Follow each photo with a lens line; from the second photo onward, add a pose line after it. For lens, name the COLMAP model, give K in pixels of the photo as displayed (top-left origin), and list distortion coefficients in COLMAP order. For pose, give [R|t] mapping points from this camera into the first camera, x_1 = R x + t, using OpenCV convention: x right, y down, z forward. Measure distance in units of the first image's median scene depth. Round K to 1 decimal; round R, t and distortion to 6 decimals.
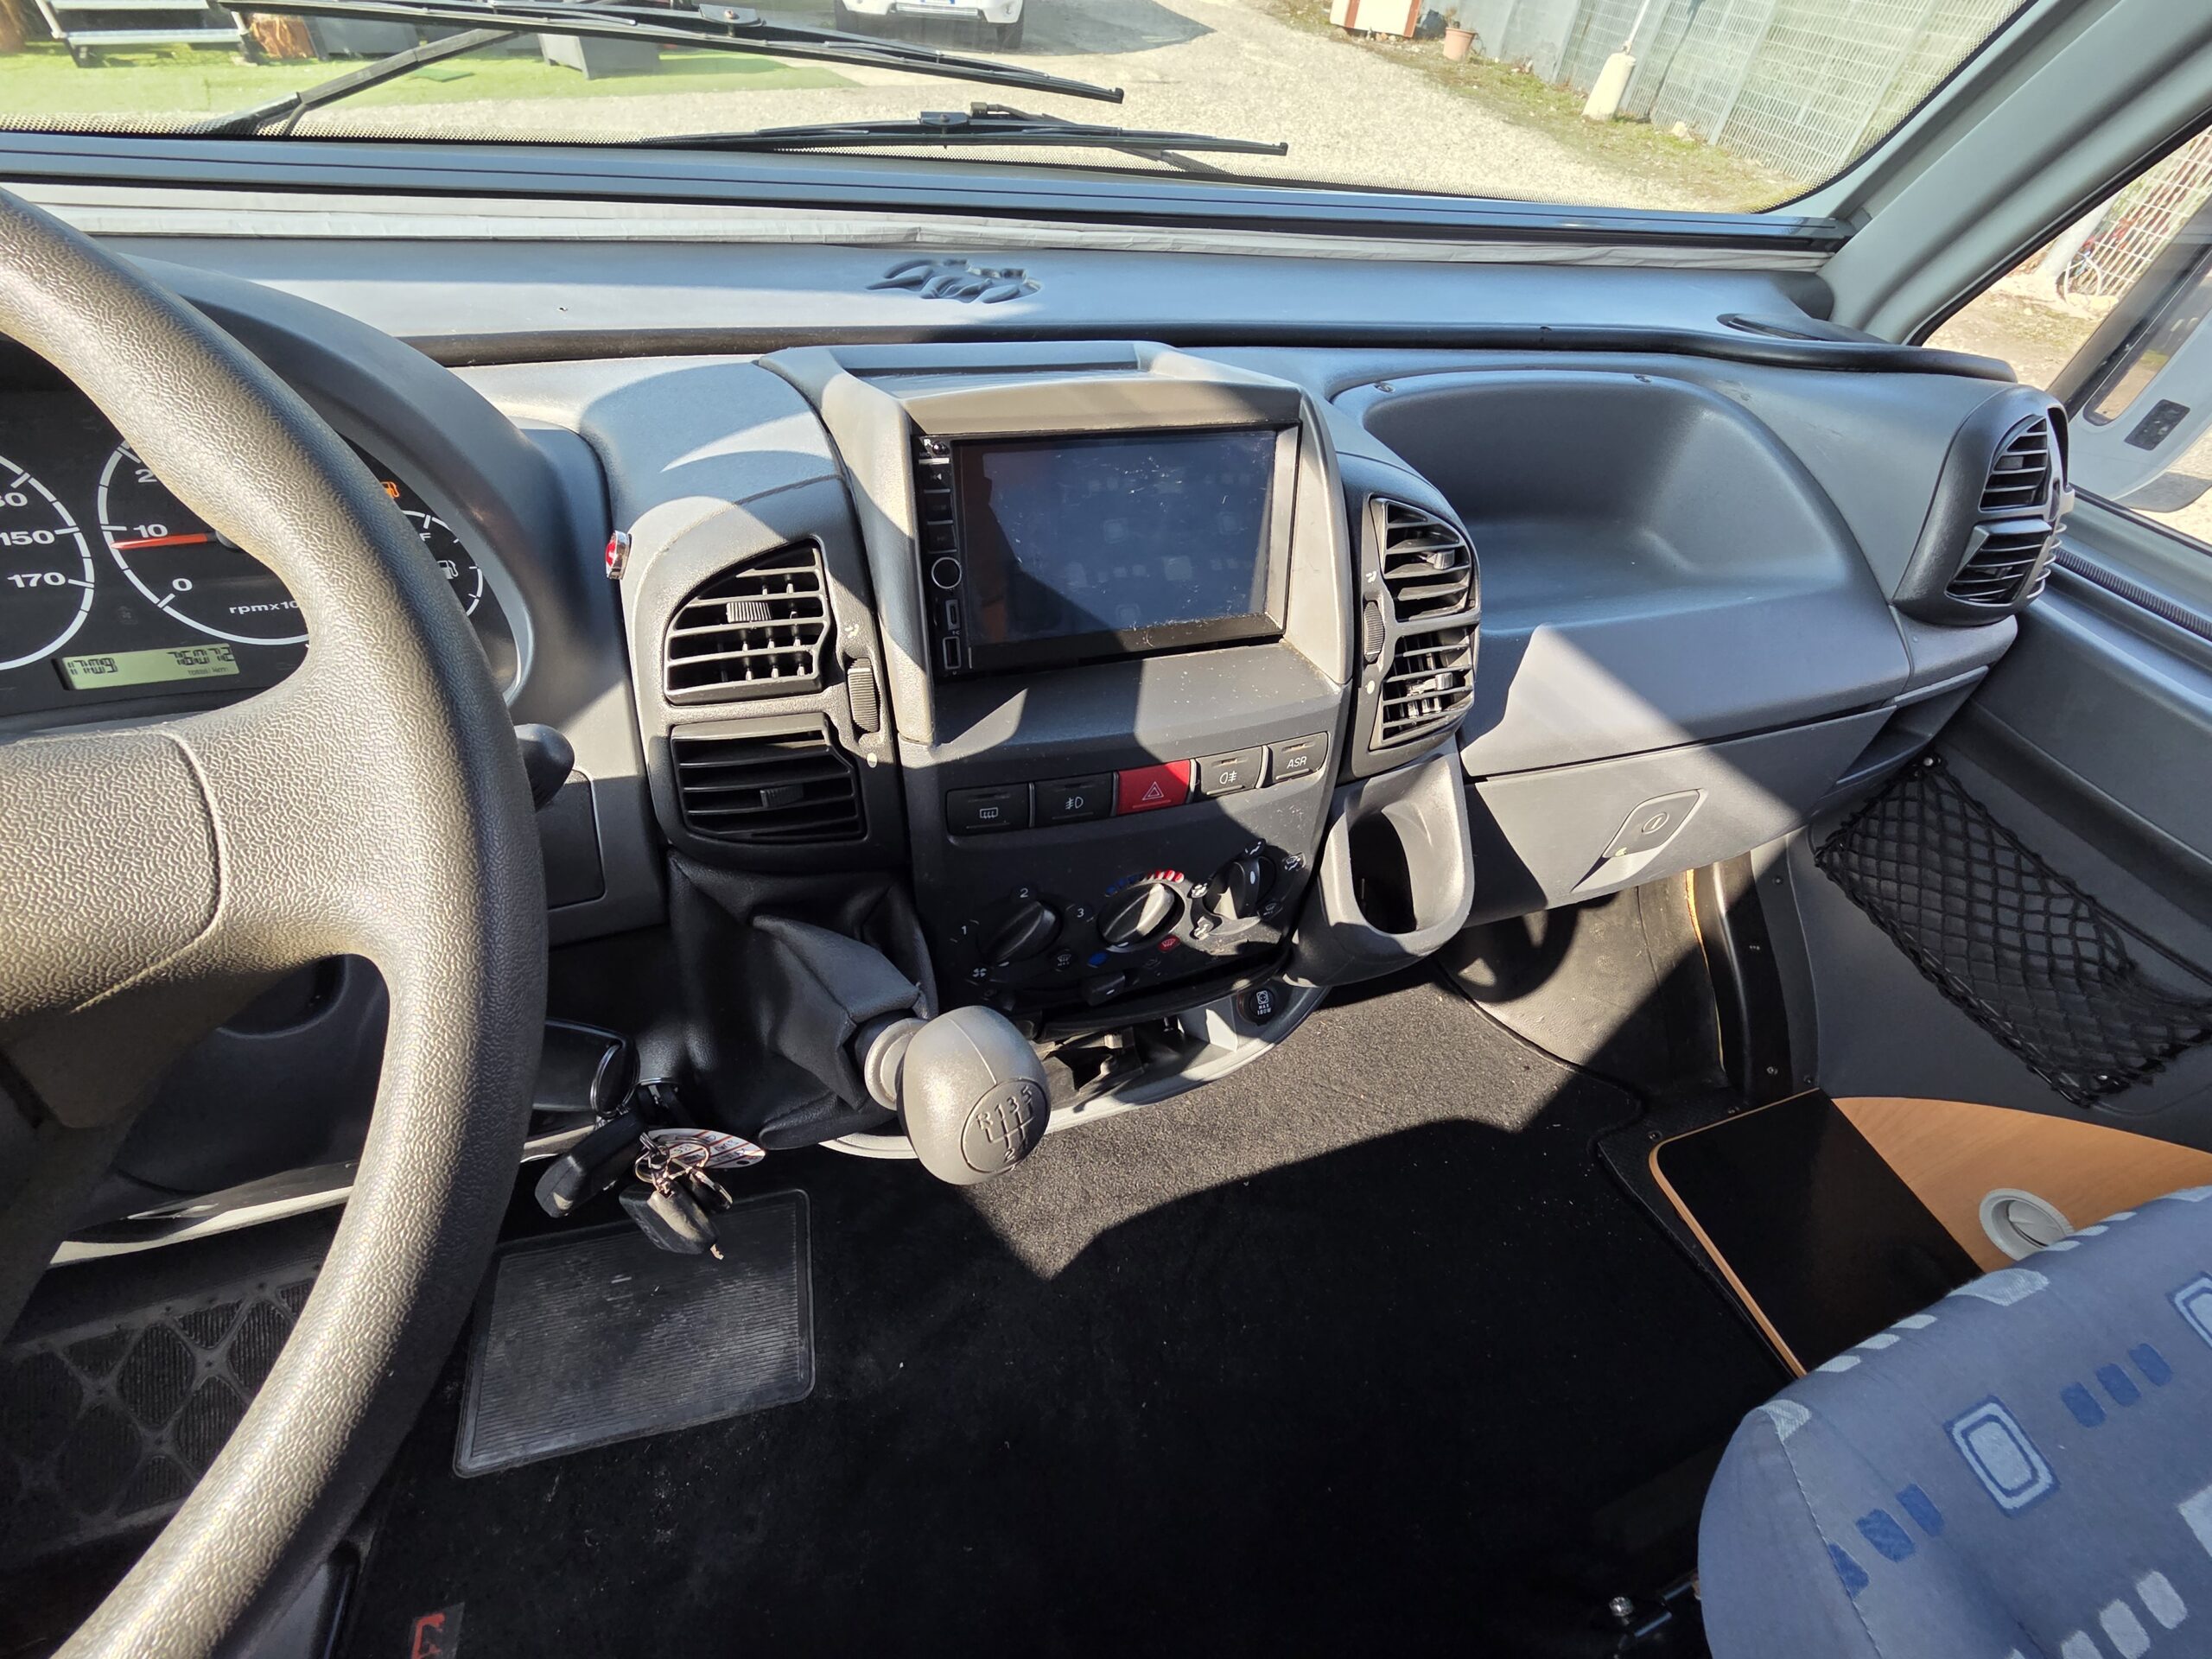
lens RADIAL K [[911.1, 0, 1103.3], [0, 911.1, 826.2], [0, 0, 1]] dist [-0.001154, -0.000016]
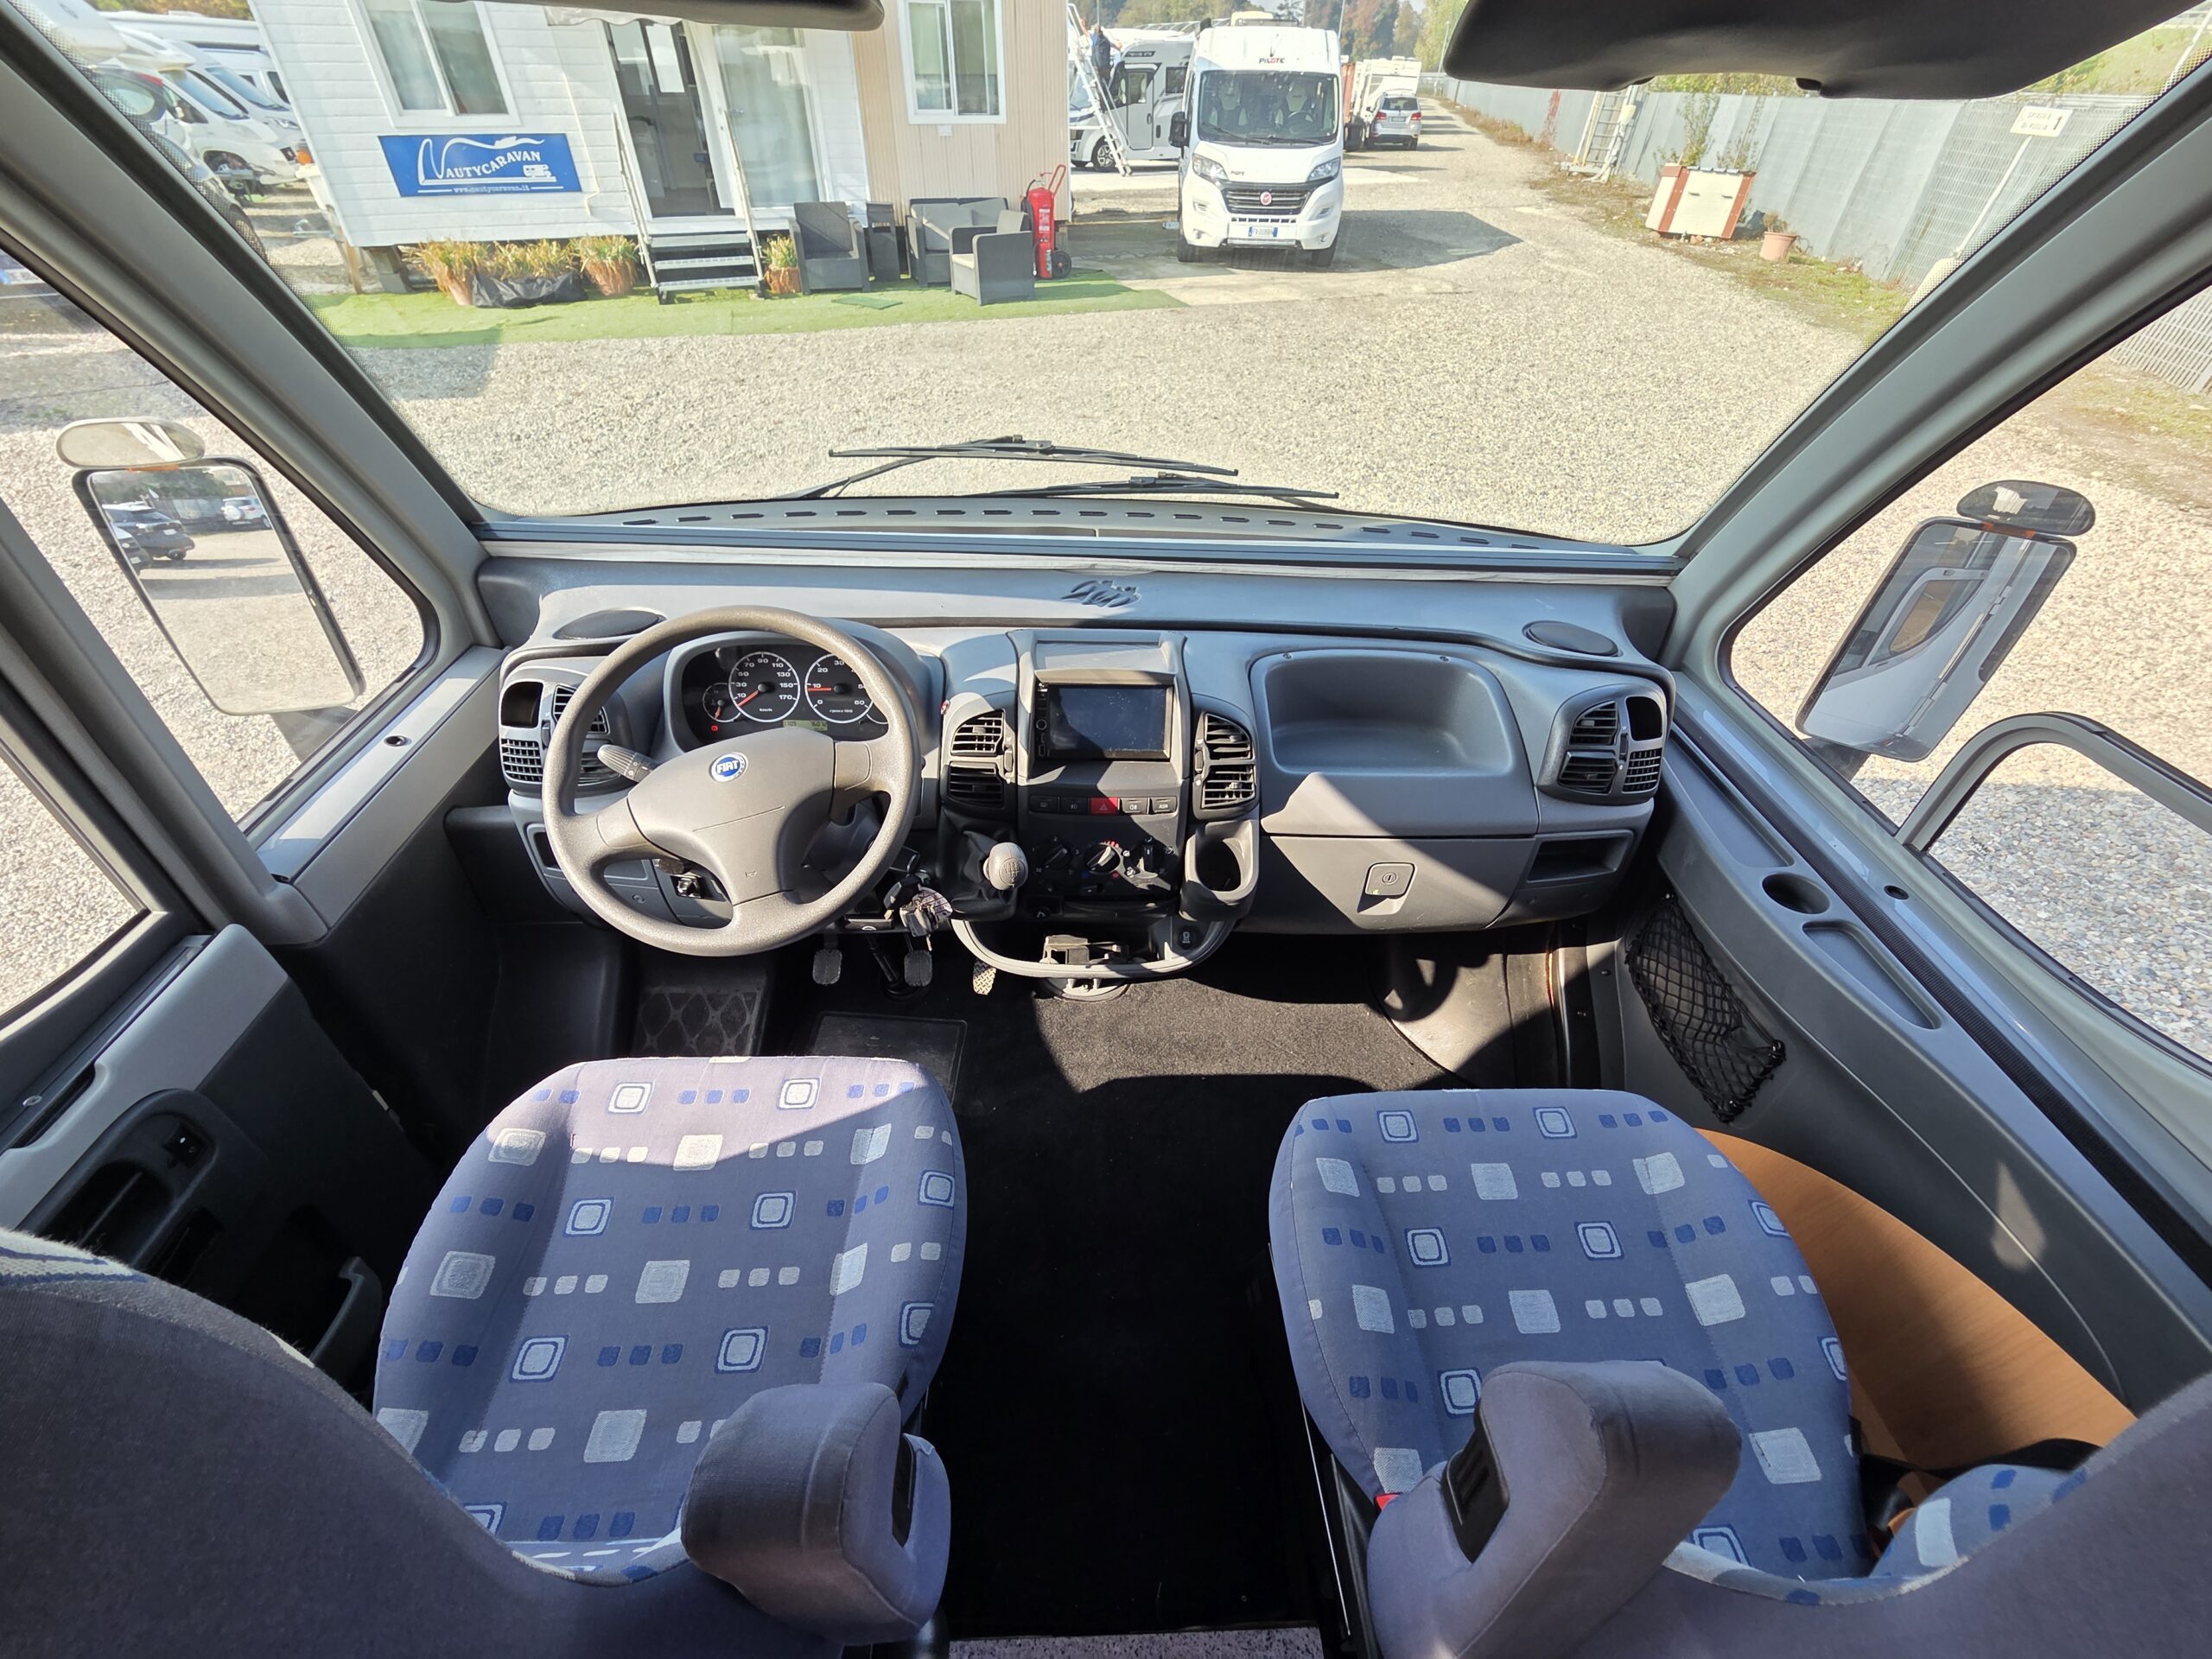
lens RADIAL K [[911.1, 0, 1106.8], [0, 911.1, 826.1], [0, 0, 1]] dist [-0.001154, -0.000016]
pose [[0.956106, 0.137135, -0.258952, 0.389074], [-0.169818, 0.979509, -0.108278, 0.155605], [0.238797, 0.147500, 0.959802, -0.815848]]
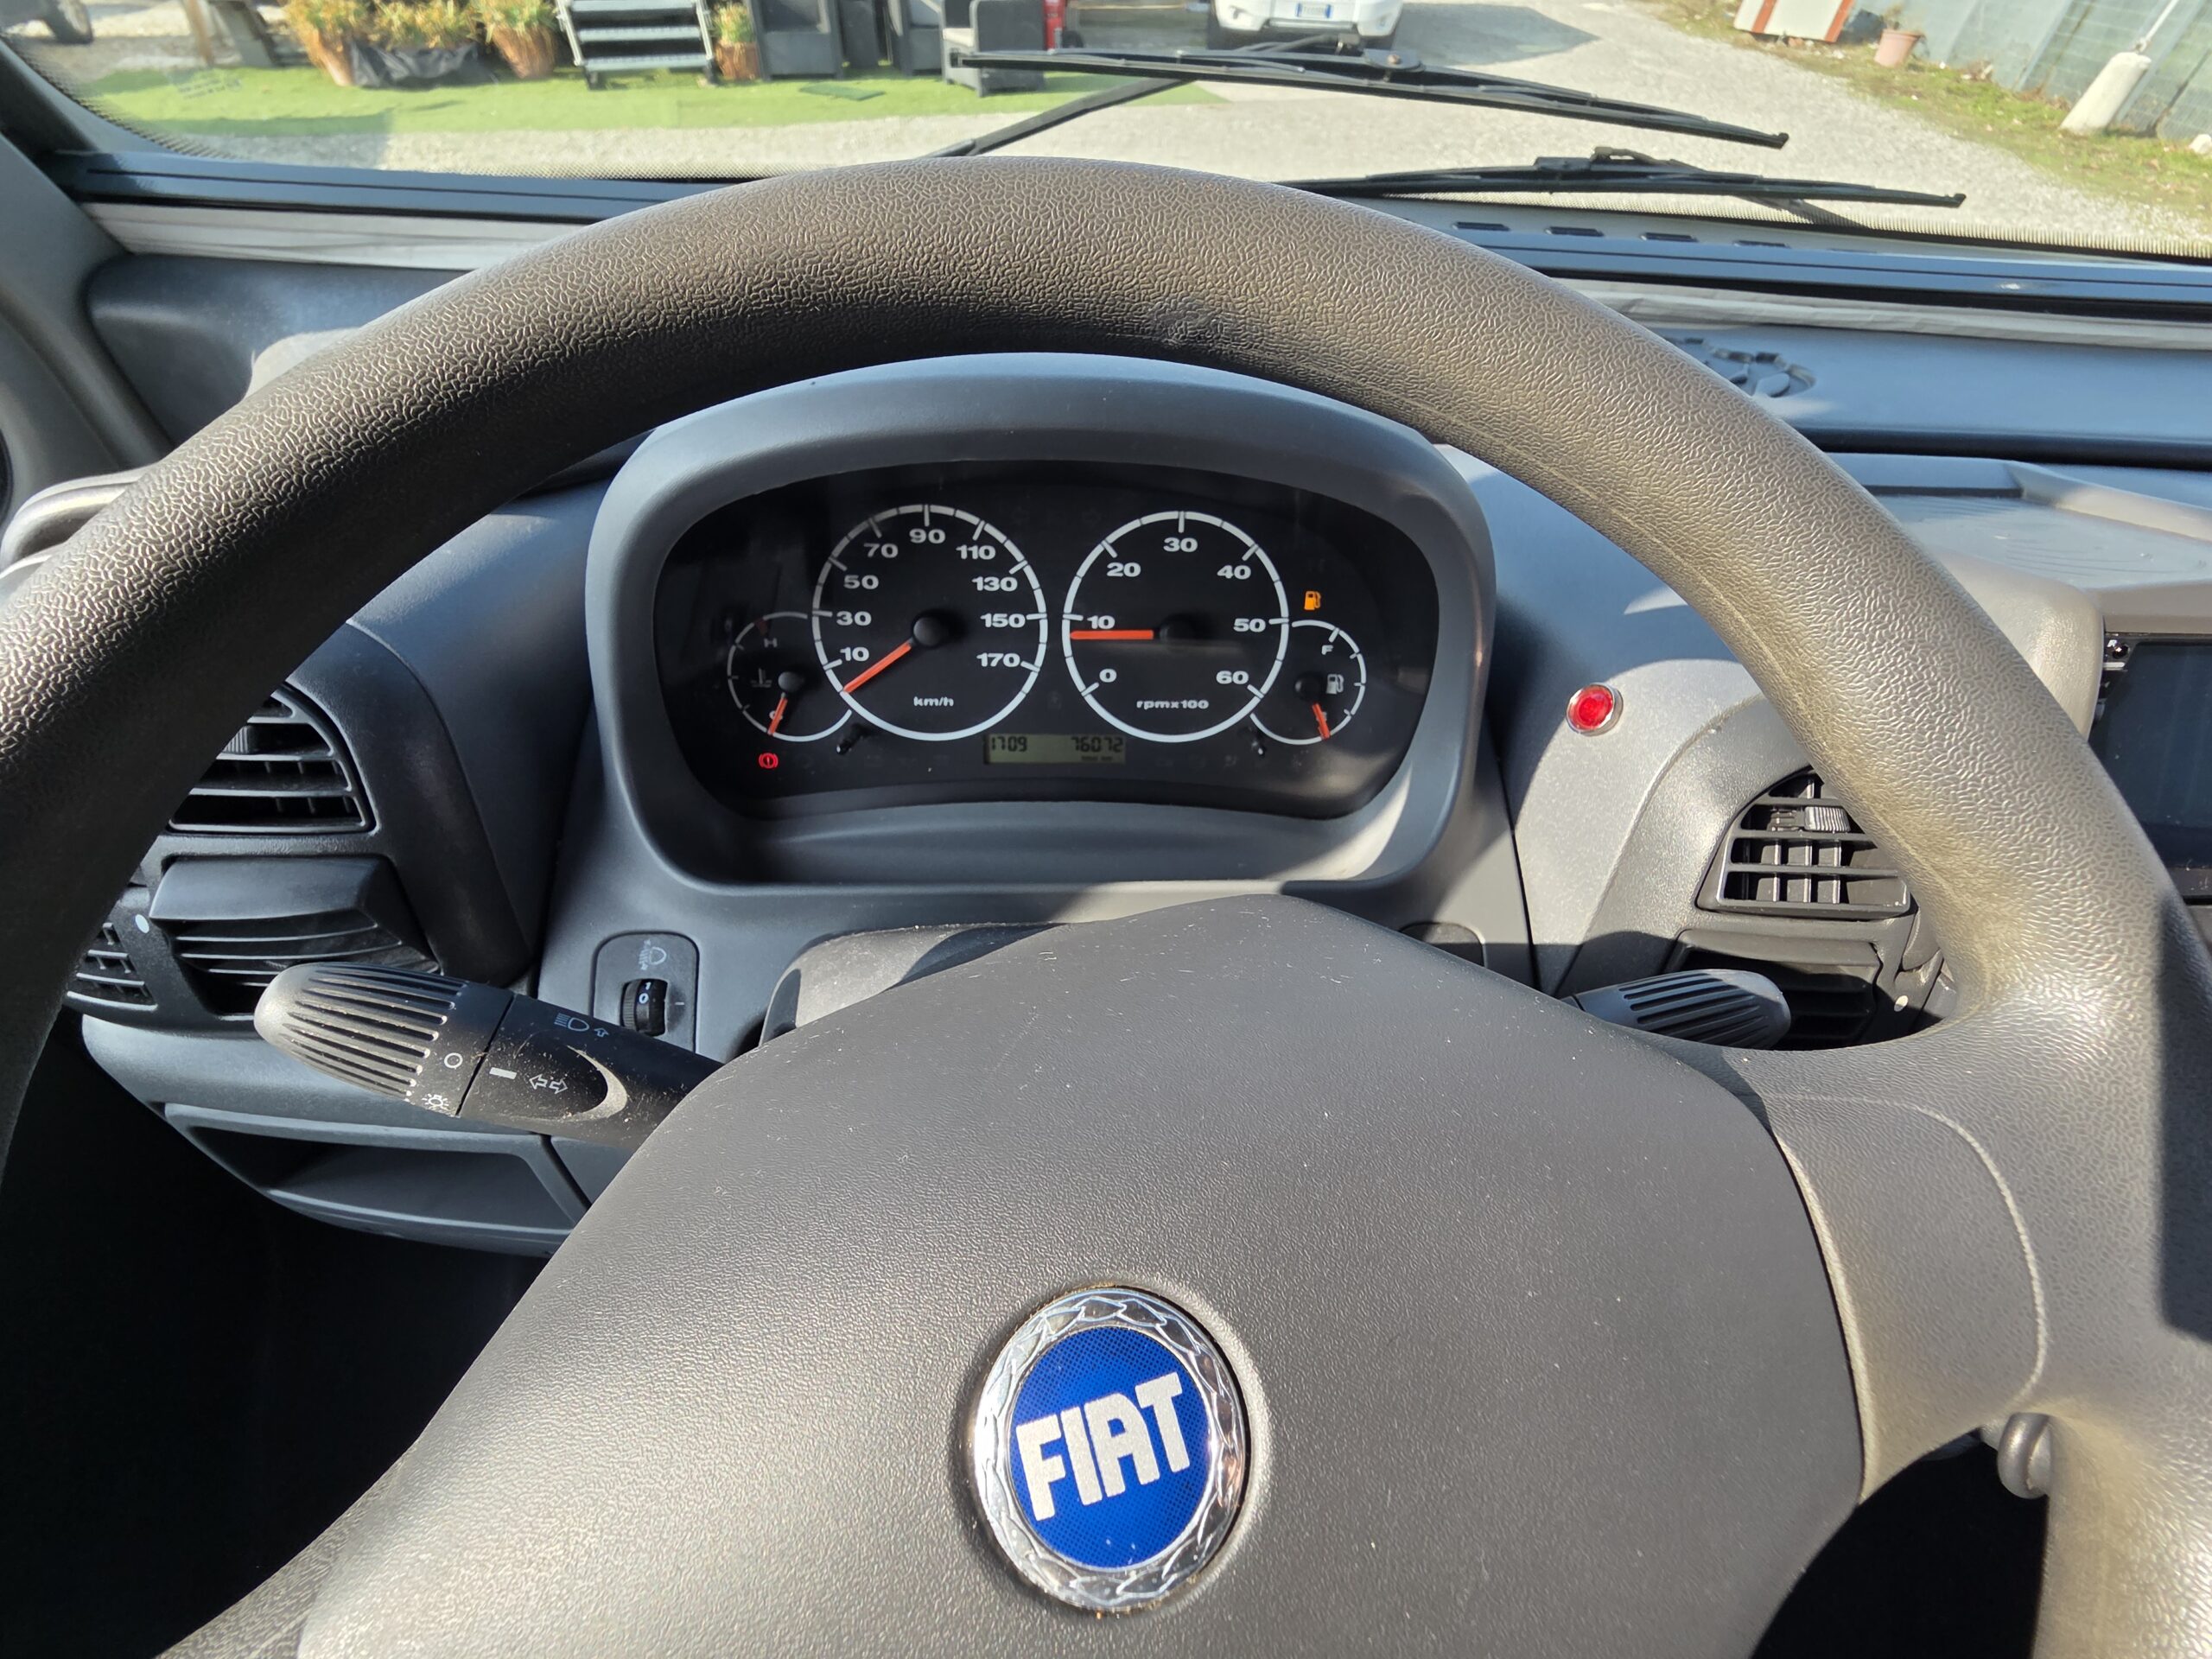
lens RADIAL K [[911.1, 0, 1106.0], [0, 911.1, 827.3], [0, 0, 1]] dist [-0.001154, -0.000016]
pose [[0.961367, 0.167194, -0.218678, -0.351392], [-0.168619, 0.985605, 0.012267, -0.052197], [0.217581, 0.025080, 0.975720, 0.015297]]
